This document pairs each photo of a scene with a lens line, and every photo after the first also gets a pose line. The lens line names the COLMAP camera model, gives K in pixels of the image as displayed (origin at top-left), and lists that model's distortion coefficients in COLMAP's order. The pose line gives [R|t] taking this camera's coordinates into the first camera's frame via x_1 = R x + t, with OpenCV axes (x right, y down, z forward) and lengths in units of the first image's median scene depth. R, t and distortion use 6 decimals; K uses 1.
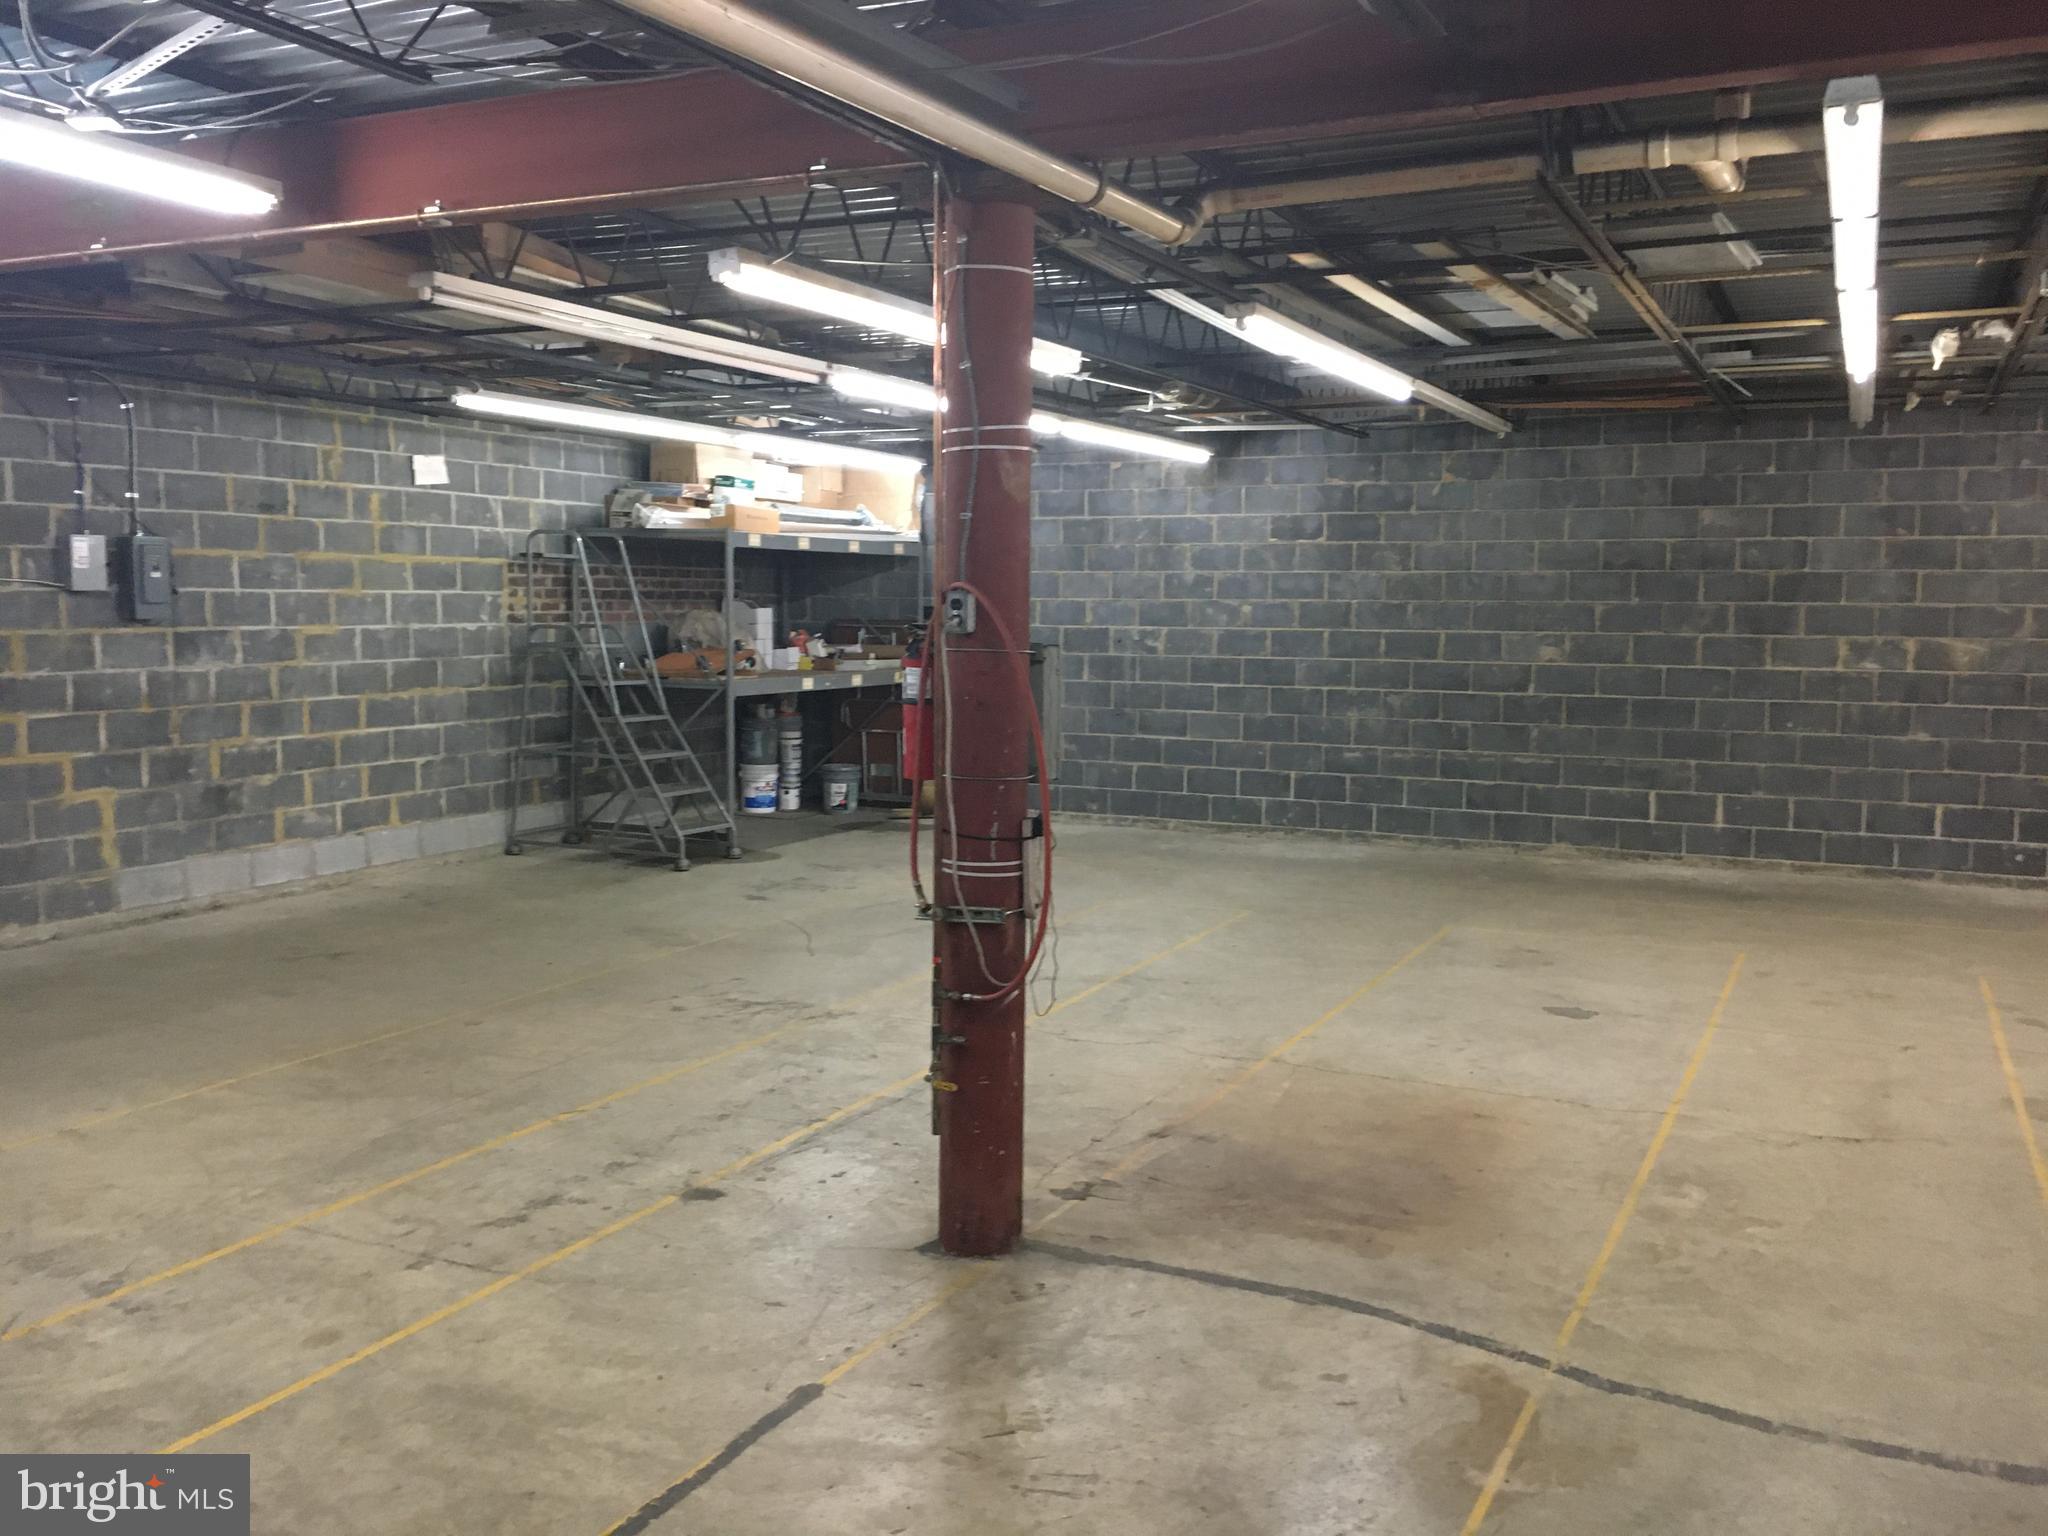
lens RADIAL K [[1751.8, 0, 1030.7], [0, 1751.8, 763.9], [0, 0, 1]] dist [0.063455, -0.071047]
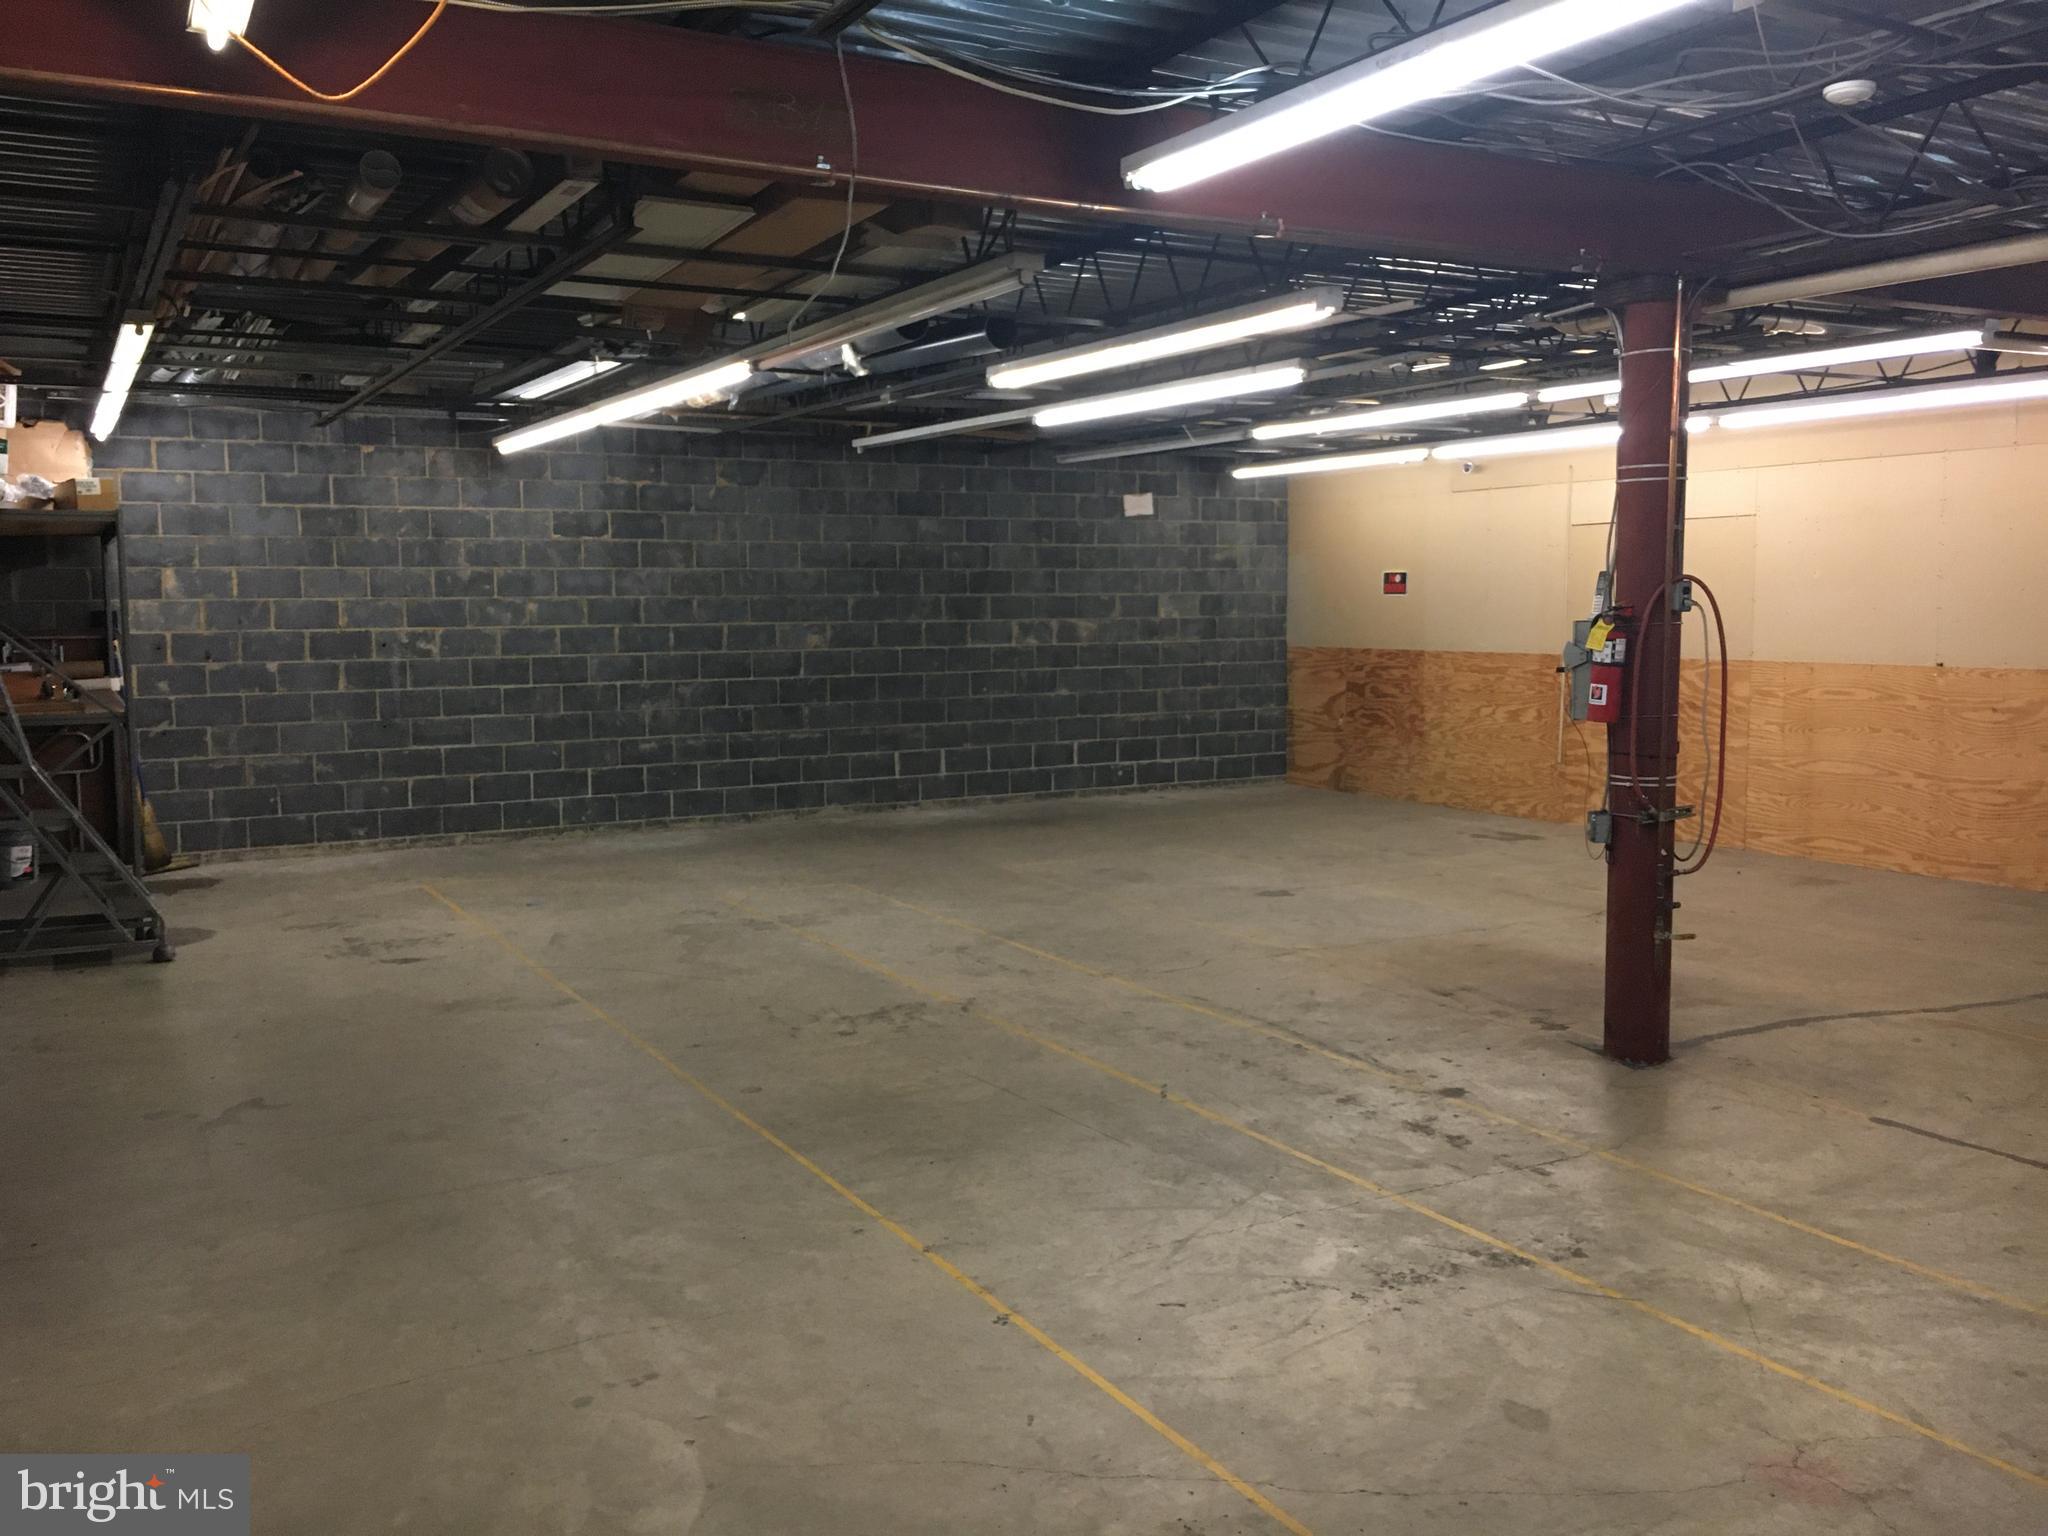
lens RADIAL K [[1751.8, 0, 1023.8], [0, 1751.8, 759.2], [0, 0, 1]] dist [0.063455, -0.071047]
pose [[0.573764, -0.088915, 0.814180, -0.562330], [0.090615, 0.994878, 0.044791, -0.024895], [-0.813993, 0.048078, 0.578882, 0.233405]]
